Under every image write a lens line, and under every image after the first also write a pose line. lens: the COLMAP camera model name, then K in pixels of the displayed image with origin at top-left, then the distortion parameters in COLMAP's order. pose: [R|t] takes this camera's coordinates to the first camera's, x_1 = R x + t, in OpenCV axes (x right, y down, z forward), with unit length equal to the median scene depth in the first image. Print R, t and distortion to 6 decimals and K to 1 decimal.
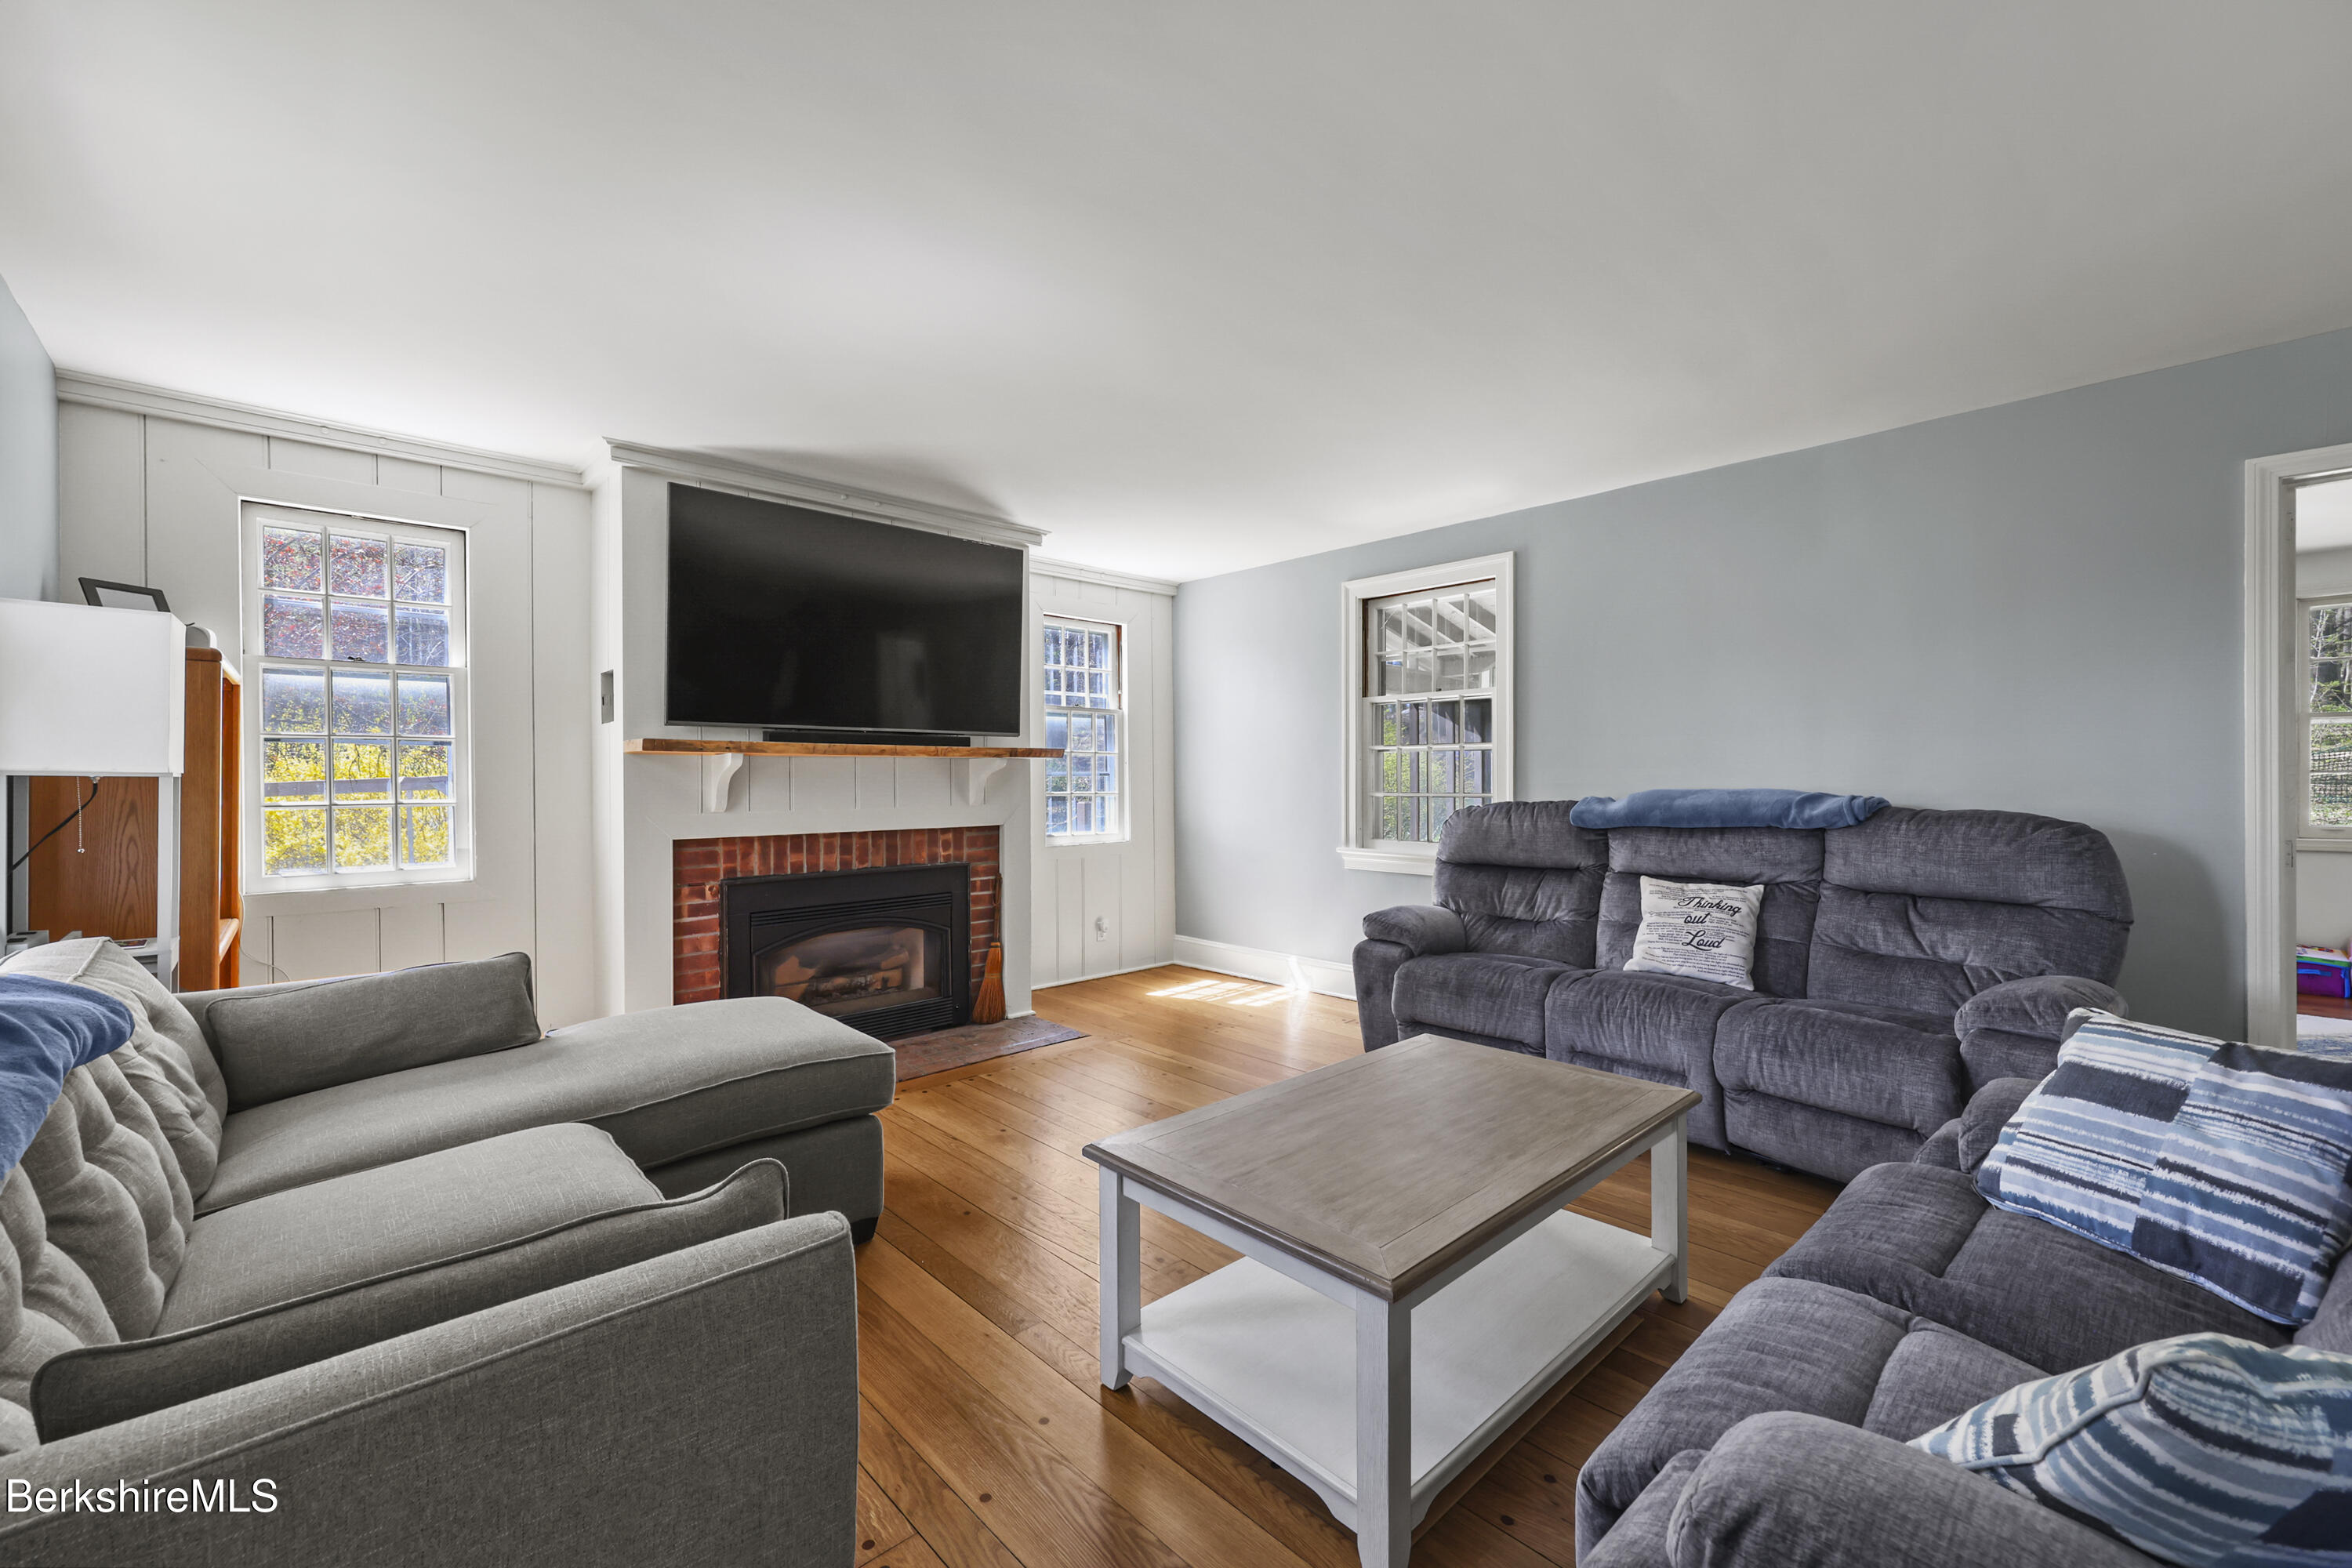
lens RADIAL K [[946.8, 0, 1180.4], [0, 946.8, 788.6], [0, 0, 1]] dist [-0.001494, 0.000500]
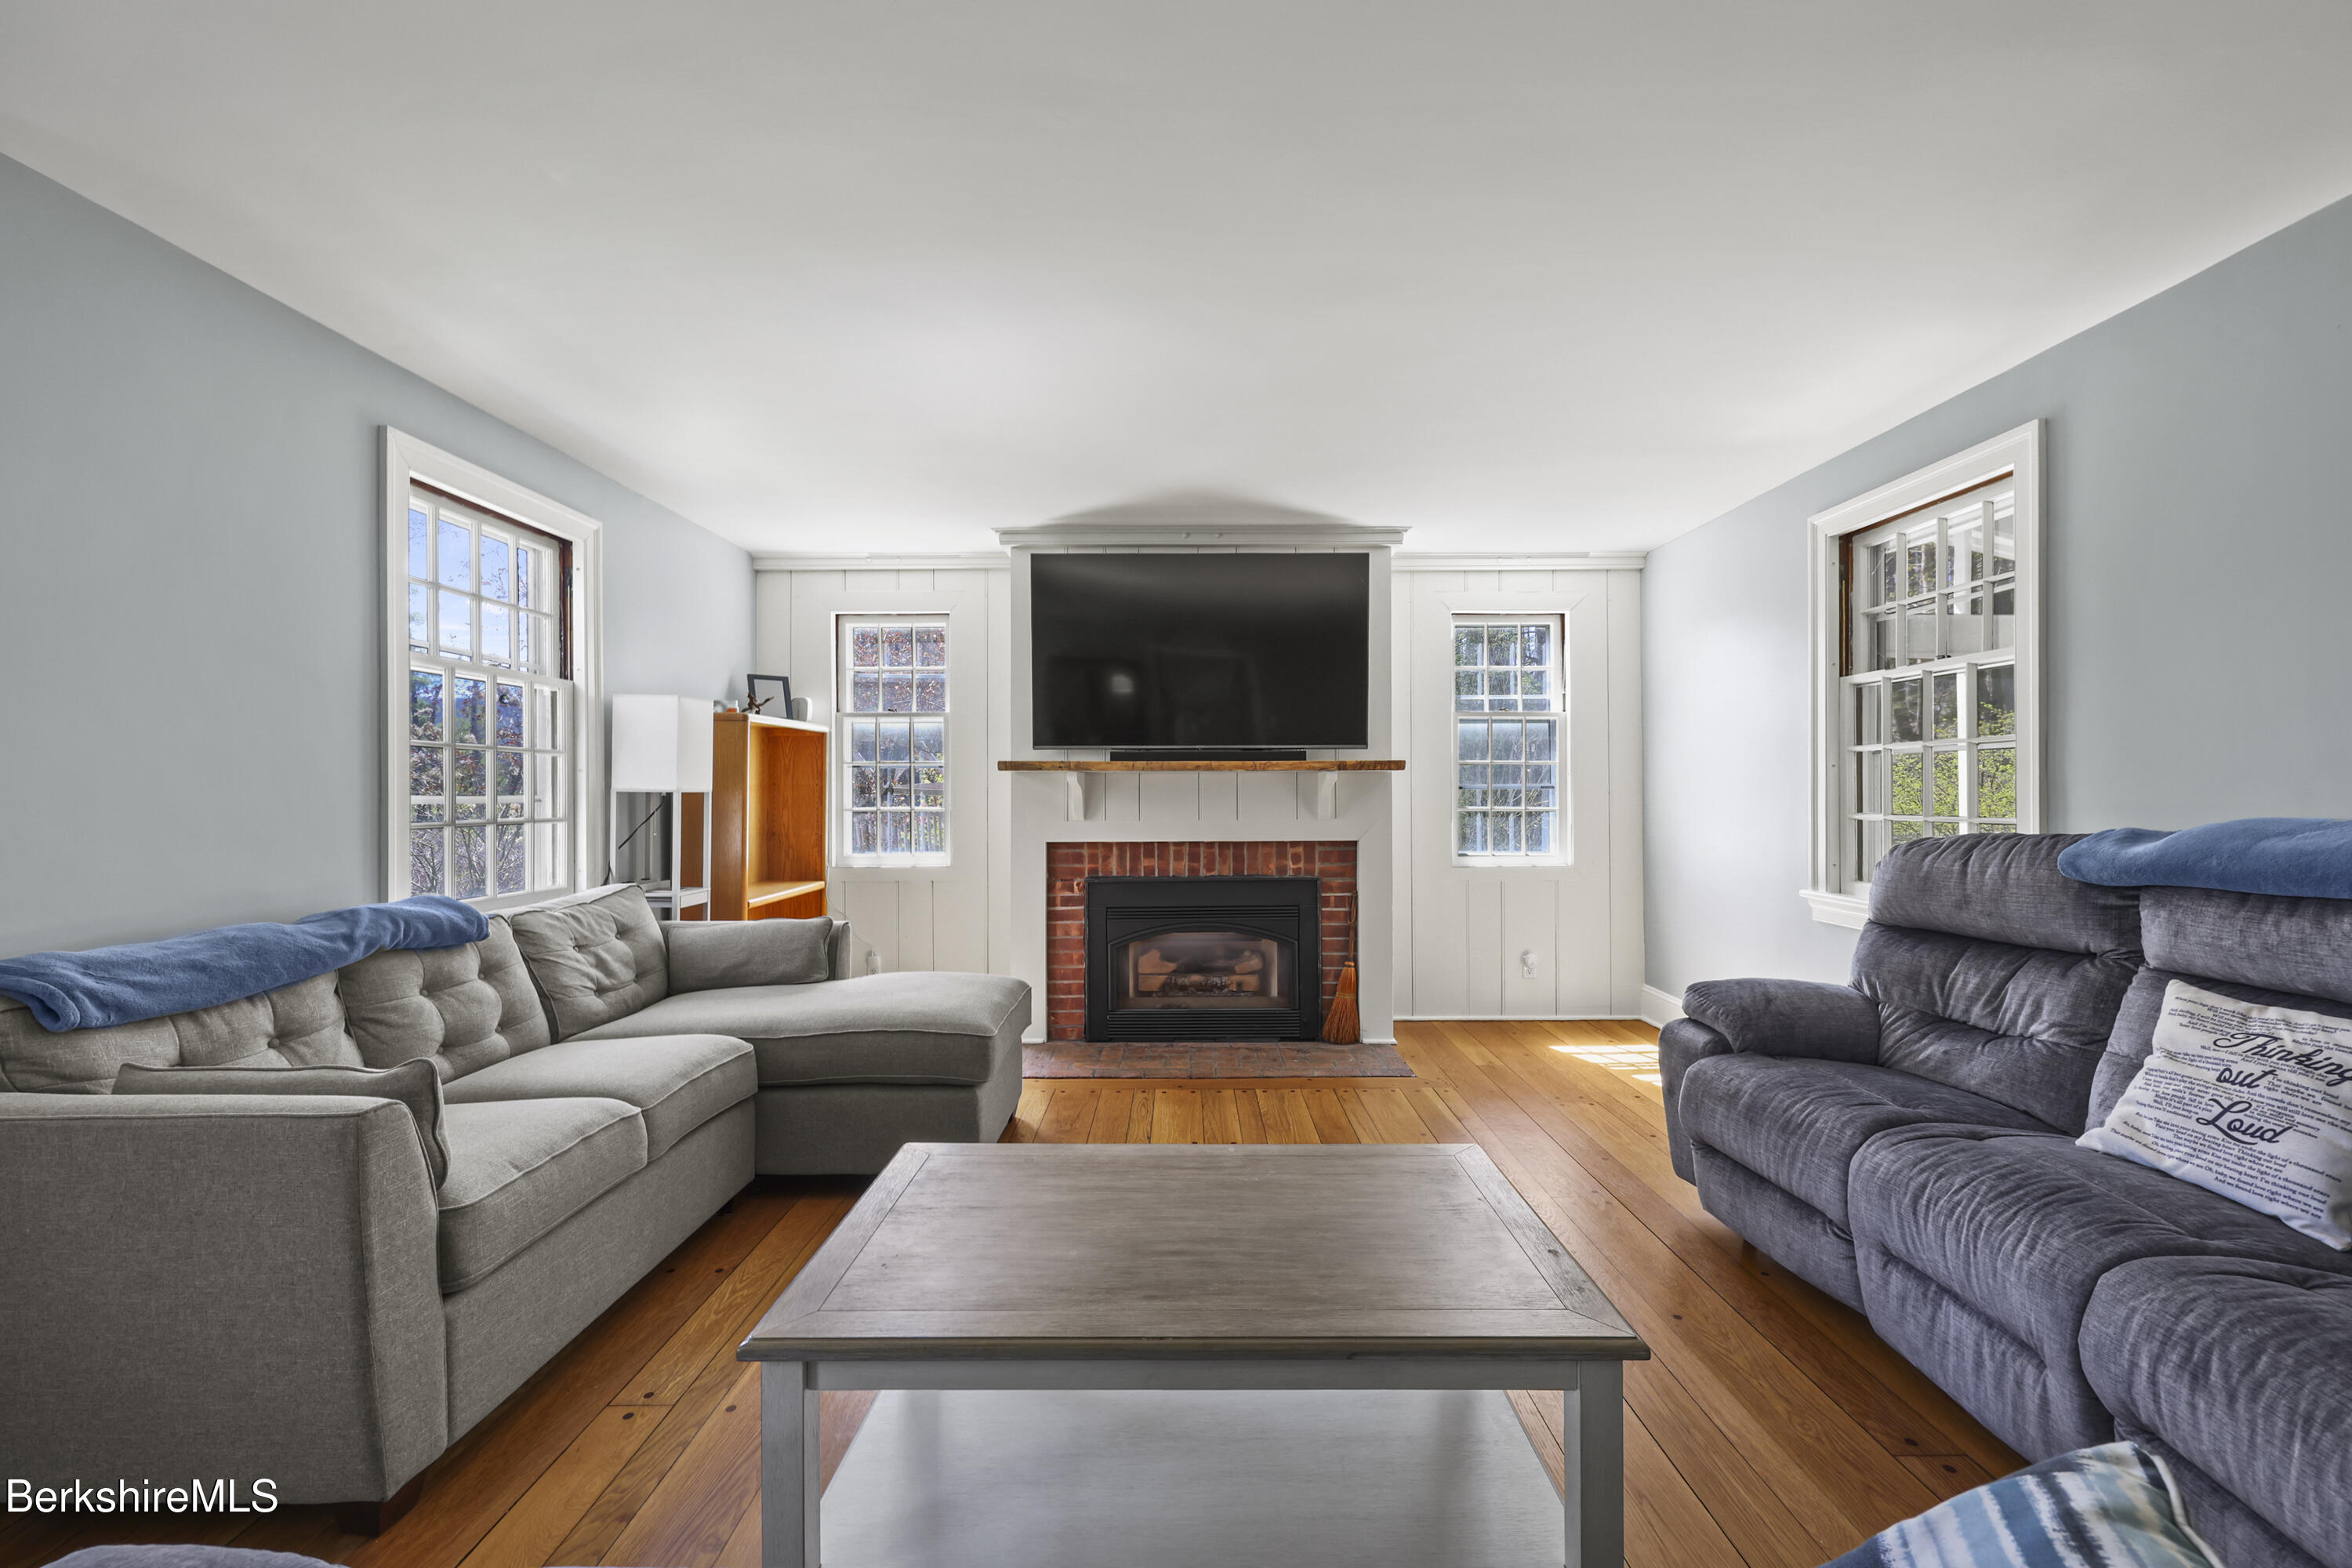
lens RADIAL K [[946.8, 0, 1180.4], [0, 946.8, 788.6], [0, 0, 1]] dist [-0.001494, 0.000500]
pose [[0.729500, -0.000232, -0.683980, 0.387243], [-0.006759, 0.999949, -0.007548, -0.006699], [0.683947, 0.010129, 0.729461, 0.198048]]
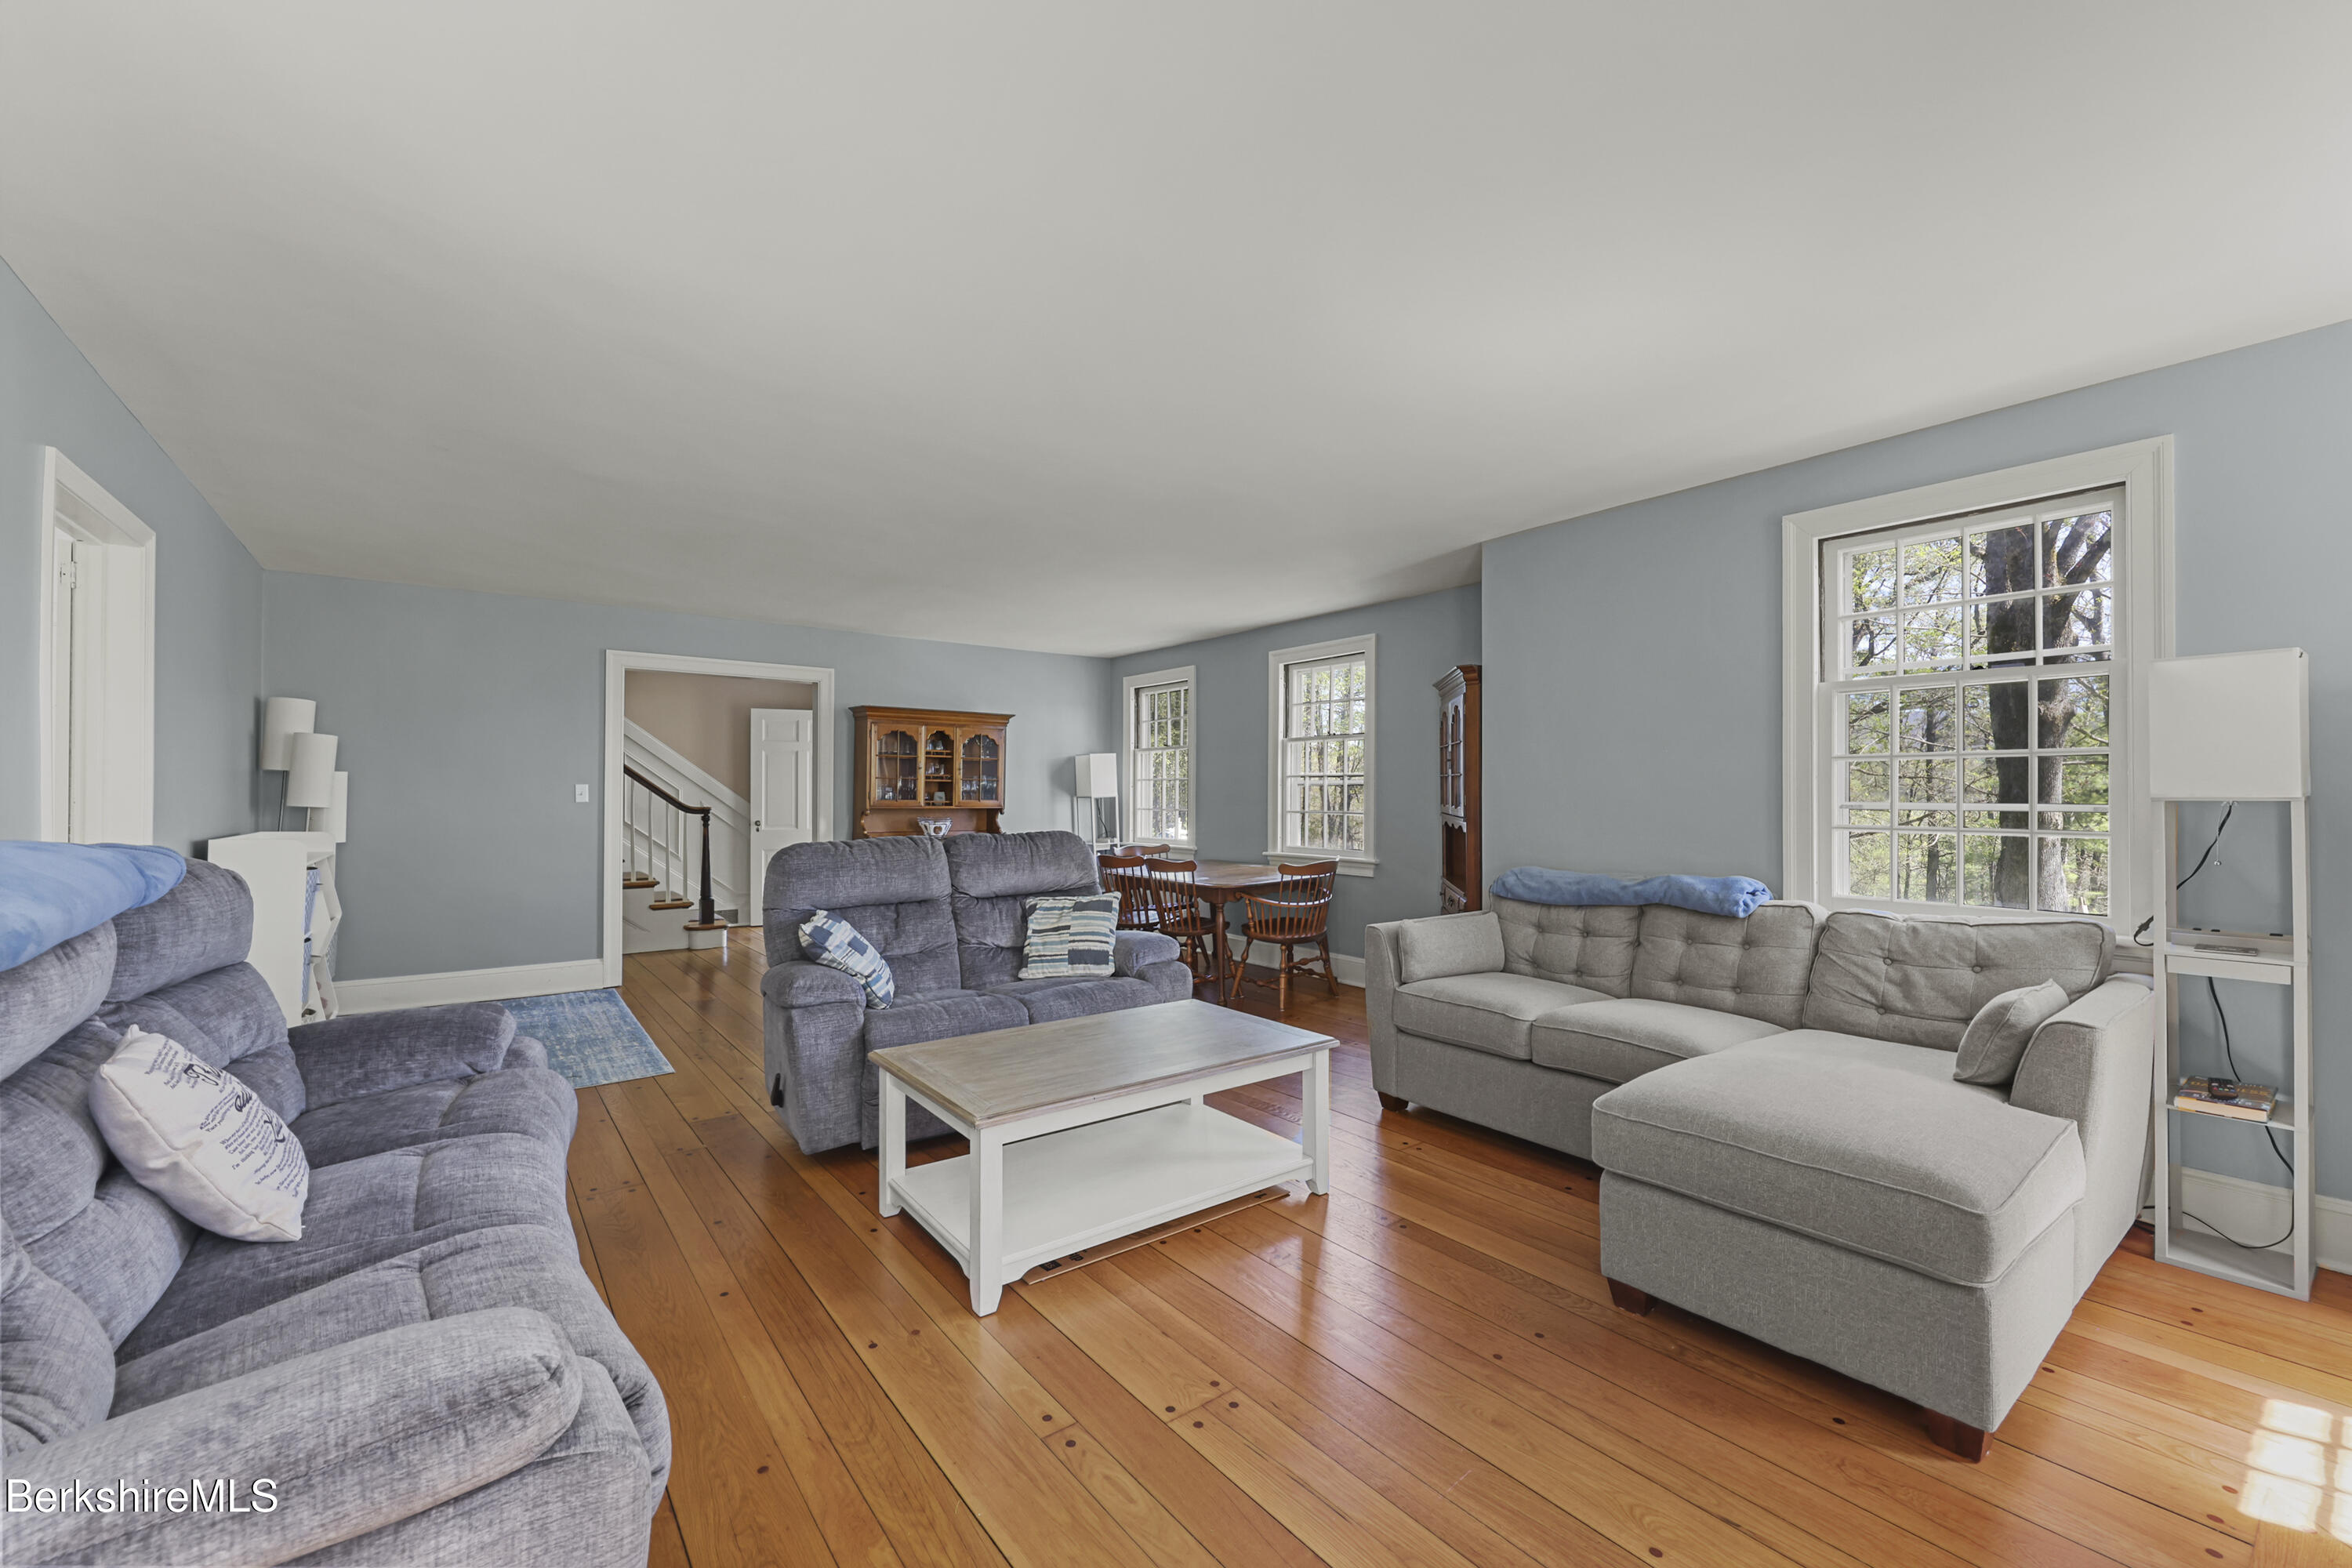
lens RADIAL K [[948.7, 0, 1181.1], [0, 948.7, 800.7], [0, 0, 1]] dist [-0.000794, -0.000203]
pose [[-0.995223, 0.001532, 0.097612, -1.224282], [0.002445, 0.999954, 0.009235, -0.028980], [-0.097594, 0.009429, -0.995182, 4.260556]]
